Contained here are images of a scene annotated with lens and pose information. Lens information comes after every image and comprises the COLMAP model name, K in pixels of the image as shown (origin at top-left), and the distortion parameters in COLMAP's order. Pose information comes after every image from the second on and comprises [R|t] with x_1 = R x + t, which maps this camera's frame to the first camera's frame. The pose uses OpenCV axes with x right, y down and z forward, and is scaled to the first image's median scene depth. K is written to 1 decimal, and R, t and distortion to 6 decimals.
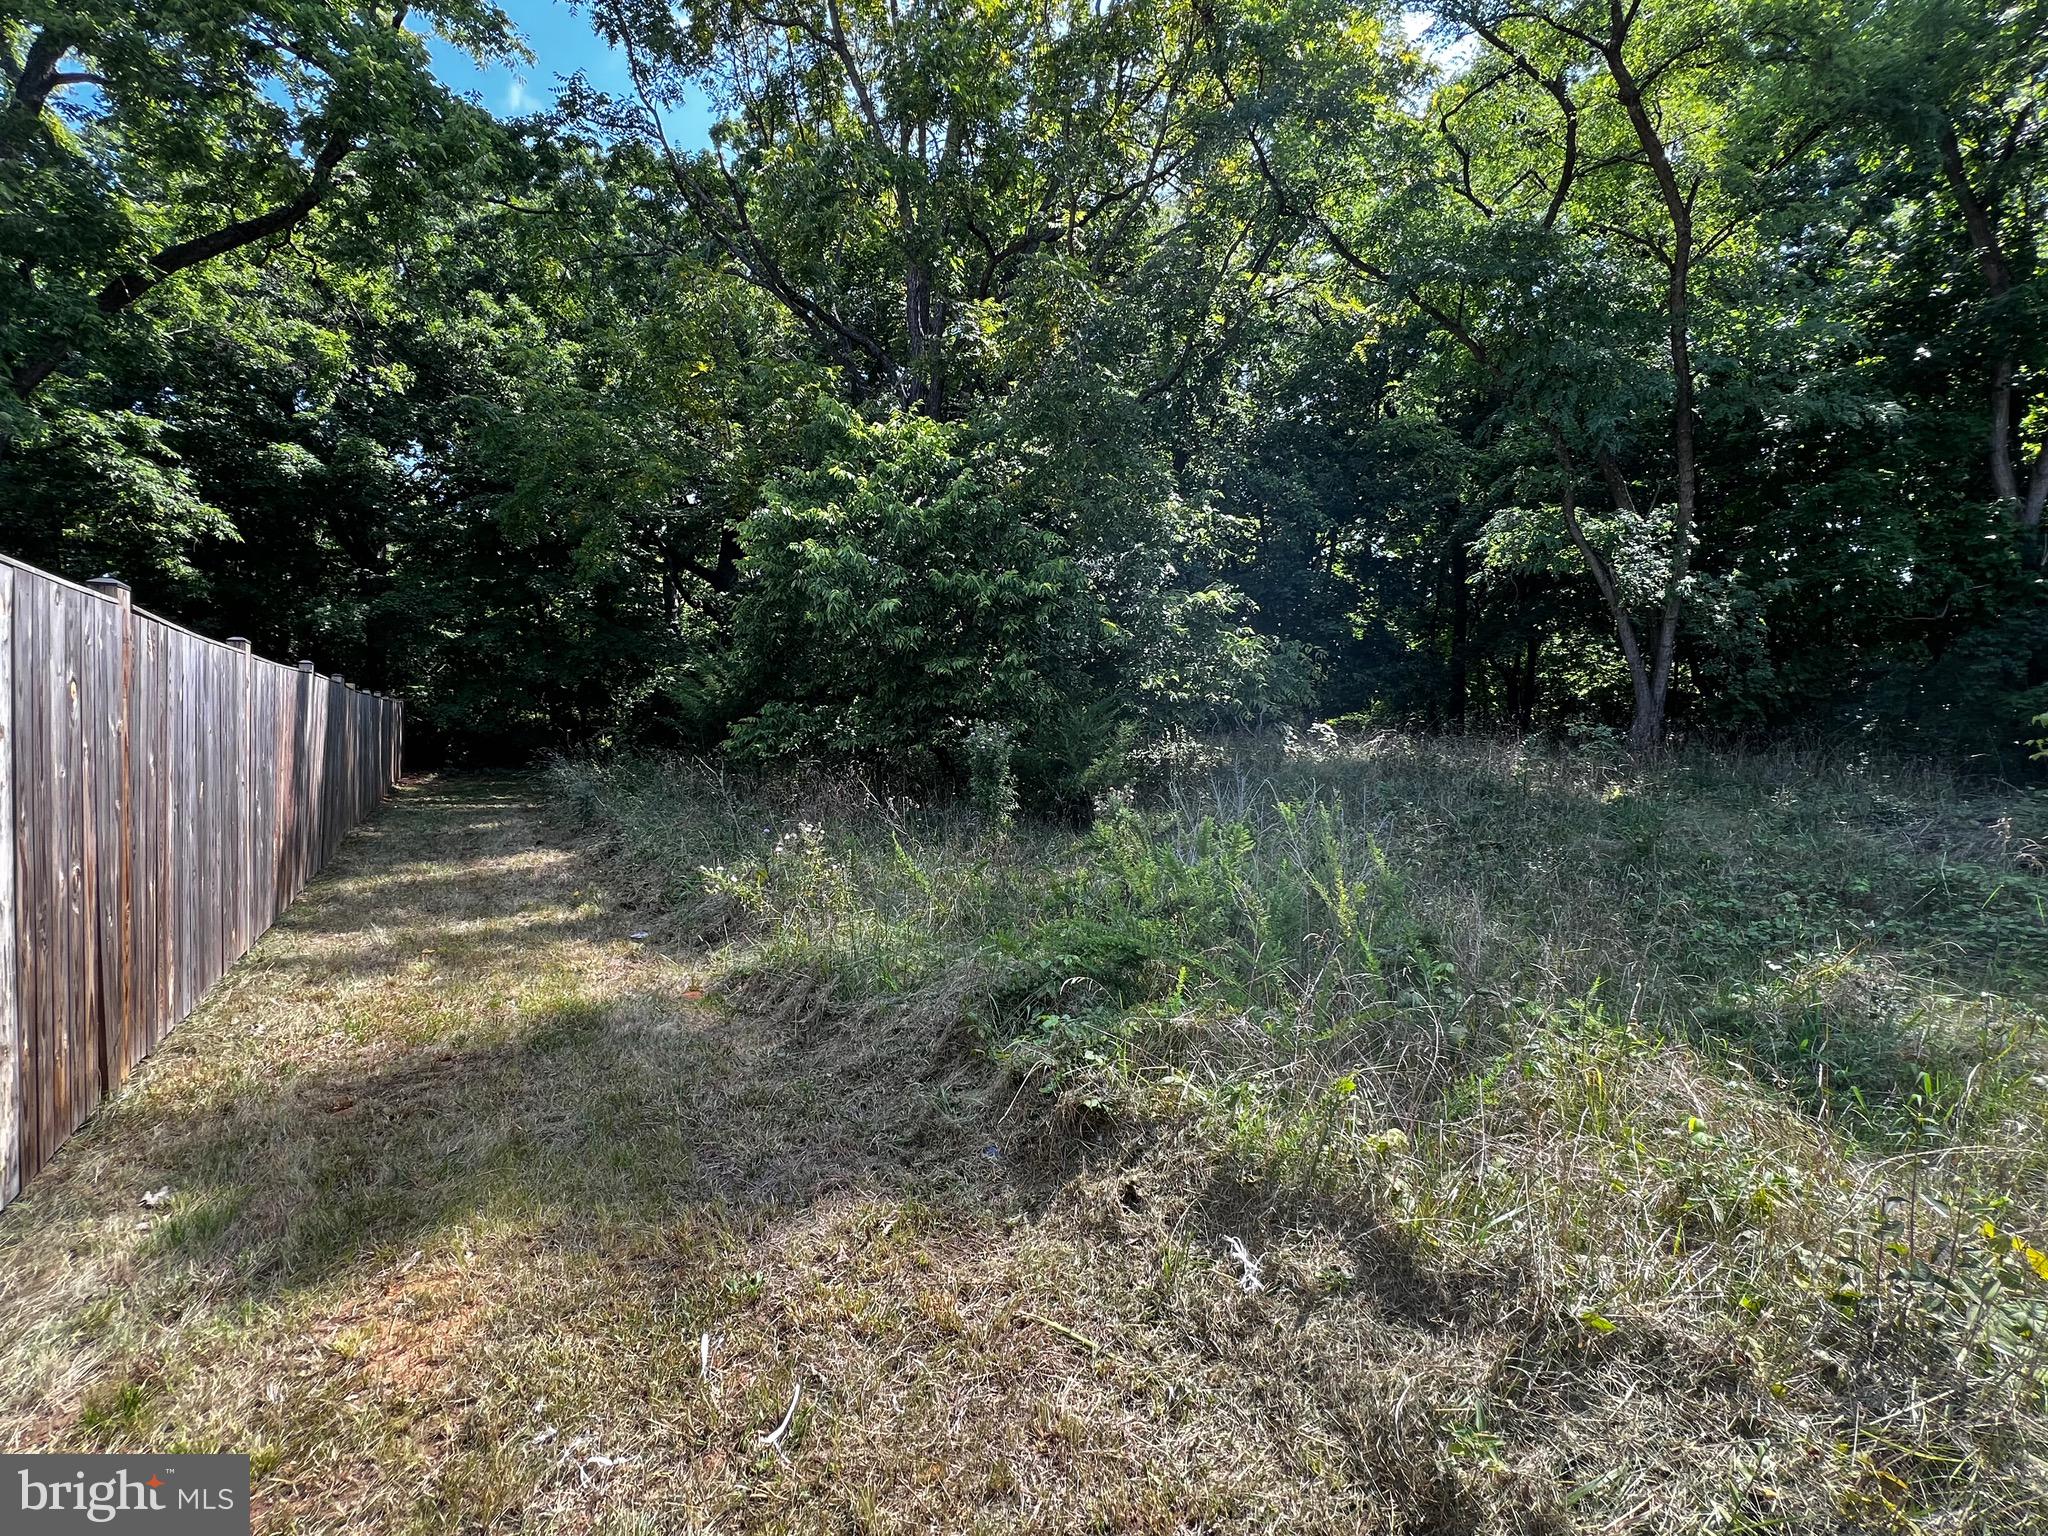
lens RADIAL K [[895.0, 0, 1025.8], [0, 895.0, 765.3], [0, 0, 1]] dist [-0.004925, -0.000268]
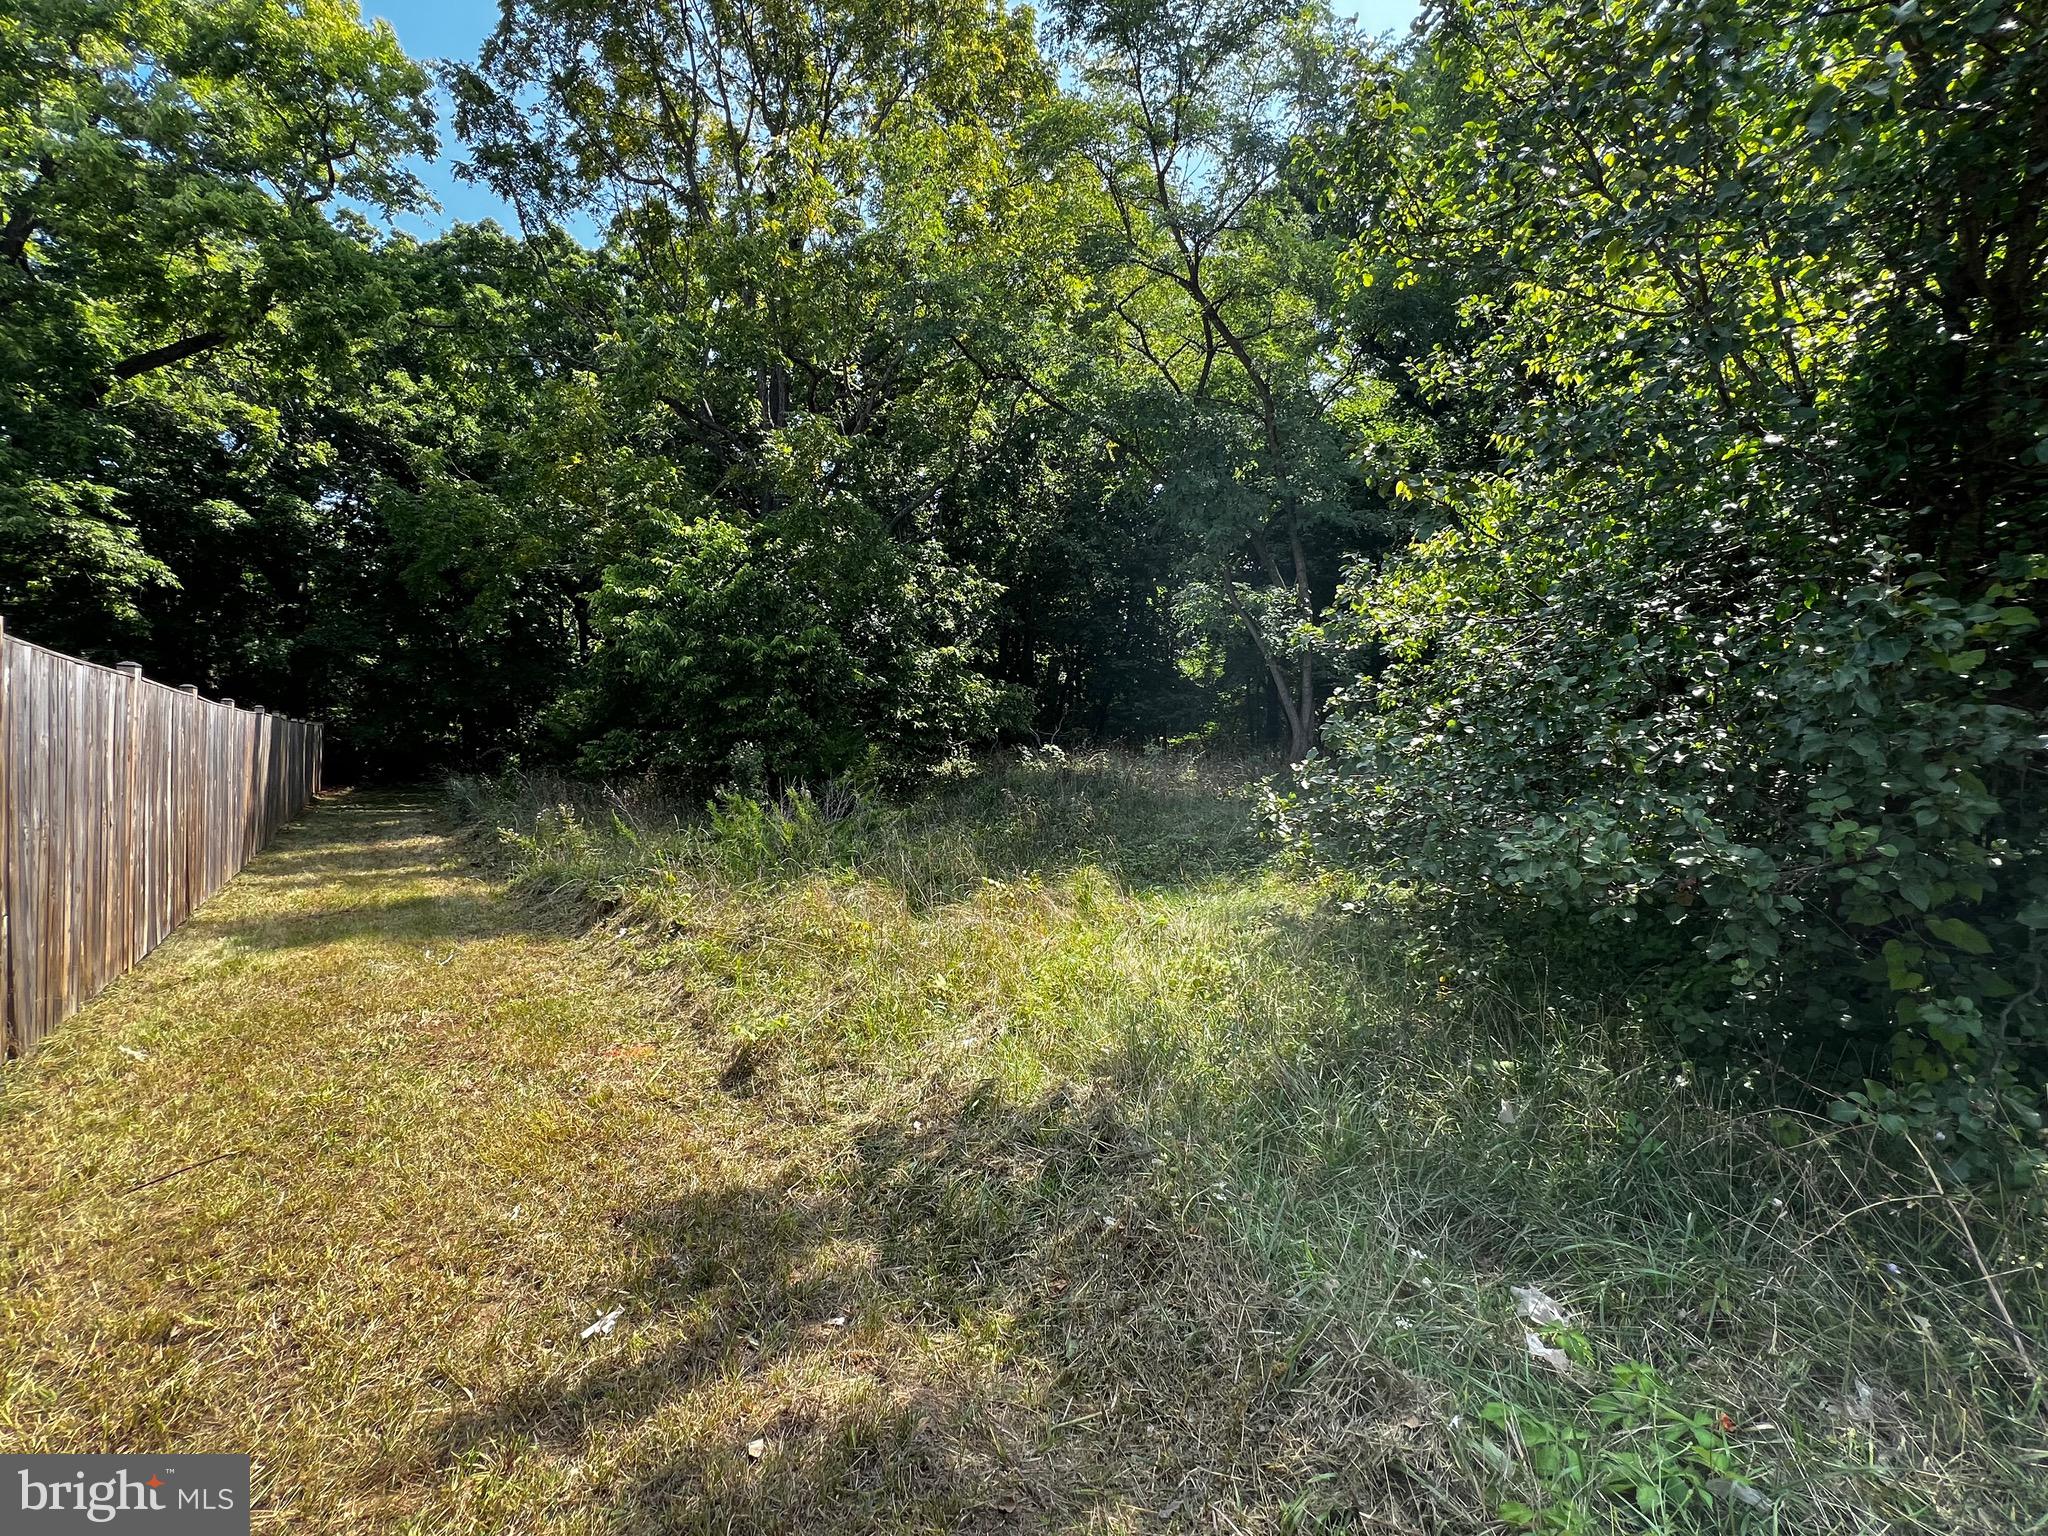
lens RADIAL K [[895.0, 0, 1022.7], [0, 895.0, 766.0], [0, 0, 1]] dist [-0.004925, -0.000268]
pose [[0.998342, -0.001577, 0.057540, 0.186118], [0.002718, 0.999801, -0.019744, 0.009091], [-0.057497, 0.019868, 0.998148, -0.271458]]
